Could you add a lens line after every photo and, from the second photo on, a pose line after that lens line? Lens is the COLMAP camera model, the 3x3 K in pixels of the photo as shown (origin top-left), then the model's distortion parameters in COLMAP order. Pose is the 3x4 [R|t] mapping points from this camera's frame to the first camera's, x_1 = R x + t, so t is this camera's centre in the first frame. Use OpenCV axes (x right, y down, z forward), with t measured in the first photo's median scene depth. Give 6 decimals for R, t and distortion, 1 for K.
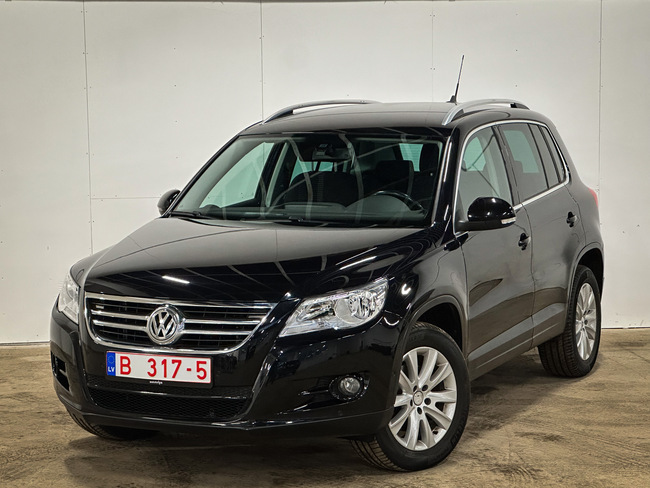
lens RADIAL K [[1539.0, 0, 322.1], [0, 1539.0, 243.9], [0, 0, 1]] dist [0.165787, 0.000000]
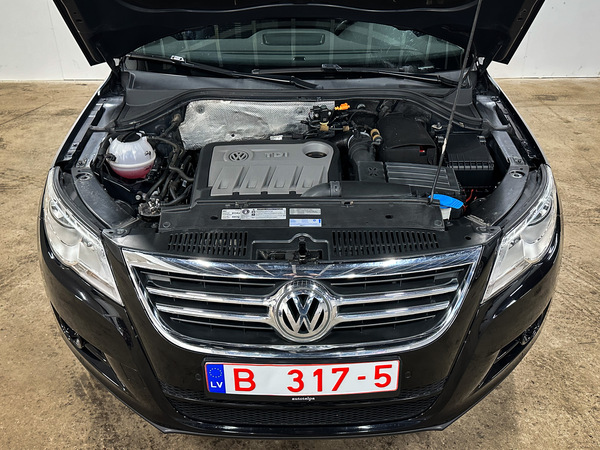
lens RADIAL K [[571.8, 0, 302.5], [0, 571.8, 222.8], [0, 0, 1]] dist [0.061947, 0.000000]
pose [[0.896074, -0.208736, 0.391767, -0.184266], [0.034387, 0.912535, 0.407551, -0.073313], [-0.442572, -0.351724, 0.824876, 0.820926]]
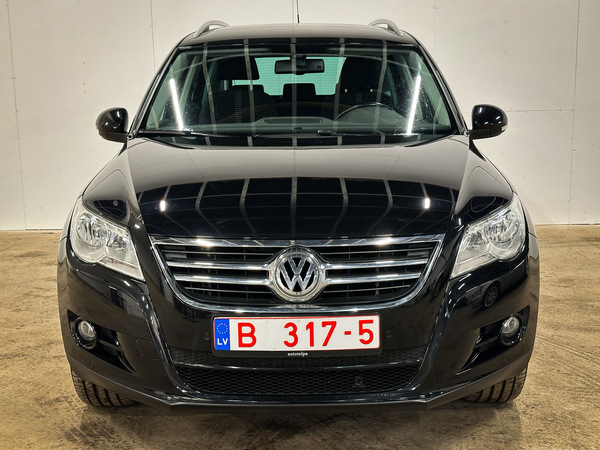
lens RADIAL K [[835.5, 0, 310.6], [0, 835.5, 221.6], [0, 0, 1]] dist [0.179813, 0.000000]
pose [[0.898235, -0.073048, 0.433403, -0.267815], [0.042676, 0.995928, 0.079412, -0.004484], [-0.437439, -0.052834, 0.897695, 0.636004]]
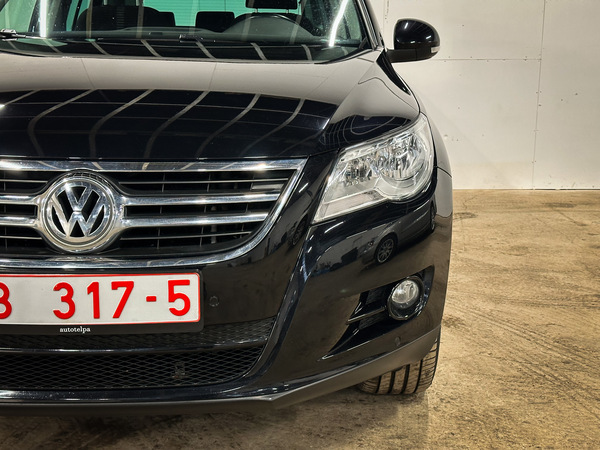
lens RADIAL K [[835.5, 0, 294.8], [0, 835.5, 219.3], [0, 0, 1]] dist [0.179813, 0.000000]
pose [[0.898582, -0.069414, 0.433280, -0.157798], [0.026990, 0.994282, 0.103316, 0.028291], [-0.437974, -0.081143, 0.895318, 0.722742]]
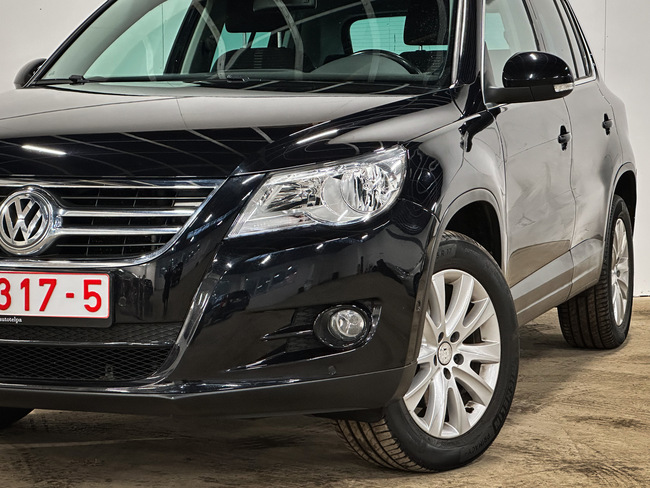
lens RADIAL K [[1537.2, 0, 329.2], [0, 1537.2, 246.6], [0, 0, 1]] dist [0.224064, 0.000000]
pose [[0.995673, 0.000237, 0.092924, -0.043021], [0.001664, 0.999791, -0.020387, 0.073750], [-0.092910, 0.020454, 0.995464, 0.411734]]
